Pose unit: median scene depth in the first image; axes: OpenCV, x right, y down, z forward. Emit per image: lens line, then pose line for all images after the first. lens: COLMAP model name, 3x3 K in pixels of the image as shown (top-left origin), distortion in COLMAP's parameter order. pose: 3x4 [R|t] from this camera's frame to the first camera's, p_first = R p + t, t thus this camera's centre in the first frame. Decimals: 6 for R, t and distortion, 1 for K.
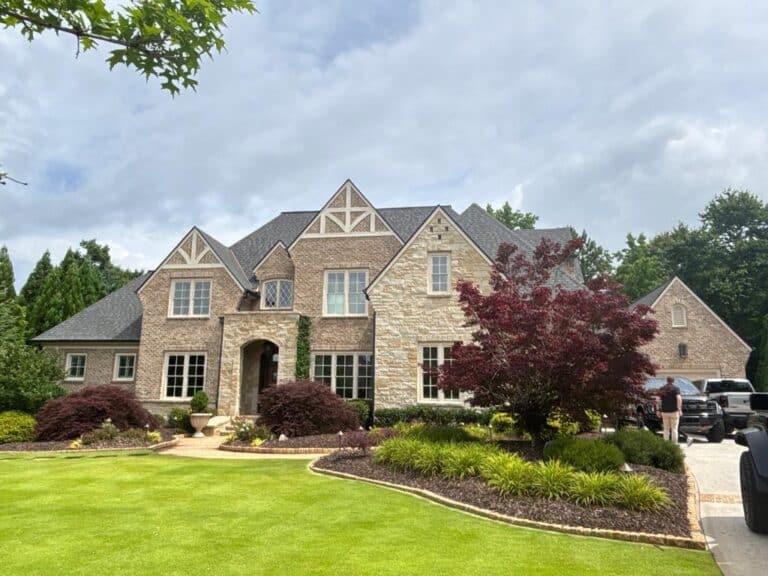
lens RADIAL K [[569.6, 0, 384.0], [0, 569.6, 288.0], [0, 0, 1]] dist [0.011233, 0.002012]
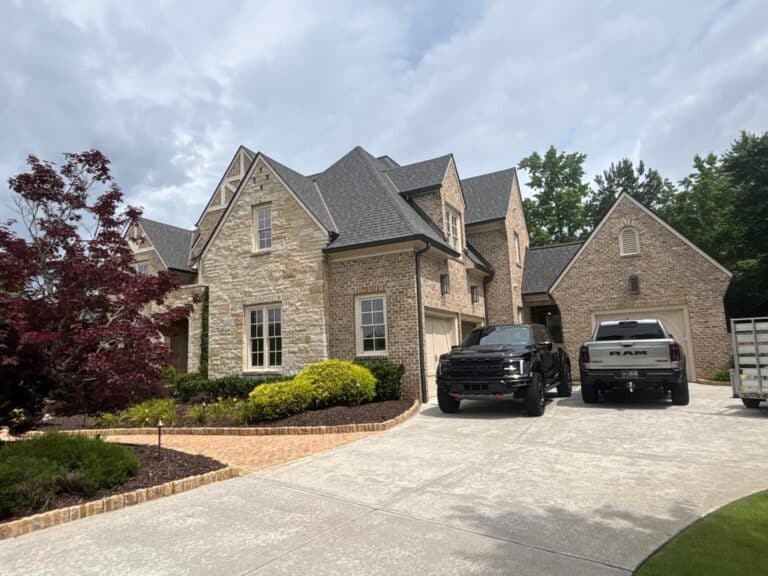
lens RADIAL K [[477.8, 0, 384.0], [0, 477.8, 288.0], [0, 0, 1]] dist [0.003542, 0.000417]
pose [[0.943565, -0.094951, -0.317285, 0.425590], [0.114761, 0.992405, 0.044295, 0.047340], [0.310669, -0.078207, 0.947295, 0.281113]]
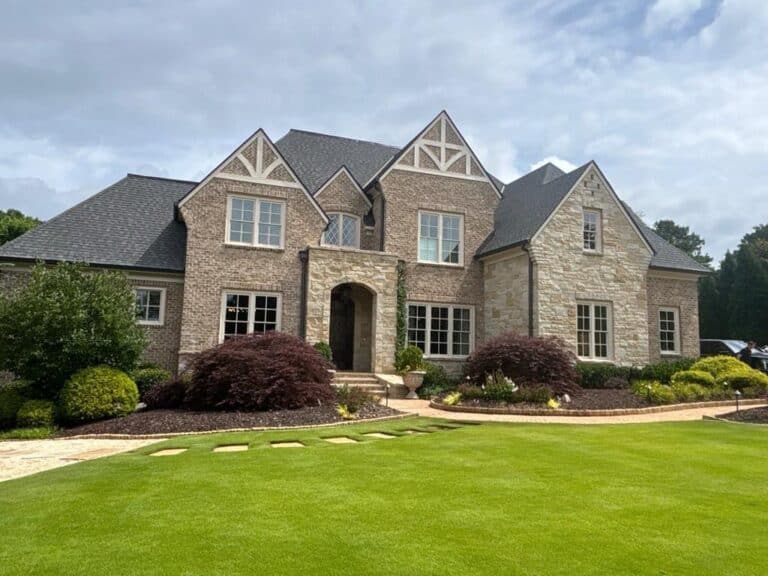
lens RADIAL K [[579.9, 0, 384.0], [0, 579.9, 288.0], [0, 0, 1]] dist [0.039145, 0.000997]
pose [[0.878274, 0.071827, 0.472732, -0.571939], [-0.106654, 0.993173, 0.047247, 0.052521], [-0.466111, -0.091915, 0.879939, 0.229296]]
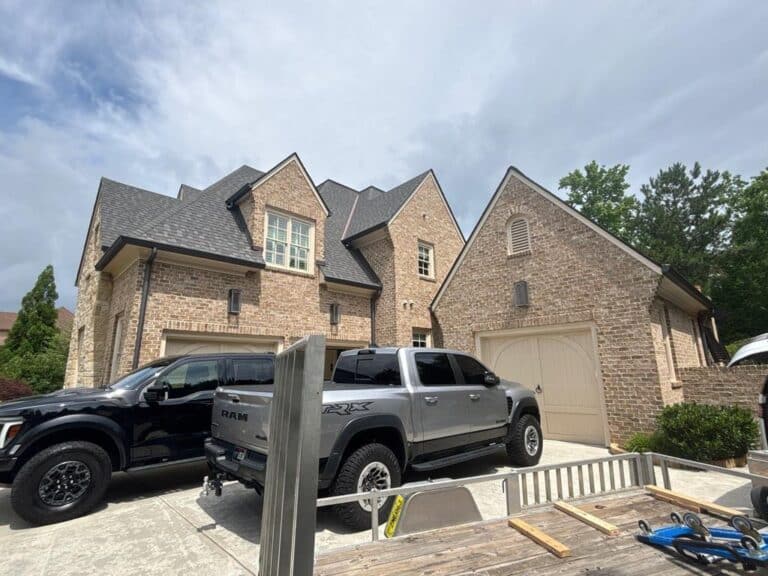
lens RADIAL K [[380.6, 0, 384.0], [0, 380.6, 288.0], [0, 0, 1]] dist [0.000954, 0.000037]
pose [[0.795337, -0.156624, -0.585583, 0.663117], [0.145715, 0.987115, -0.066111, 0.113075], [0.588392, -0.032748, 0.807912, 0.653327]]
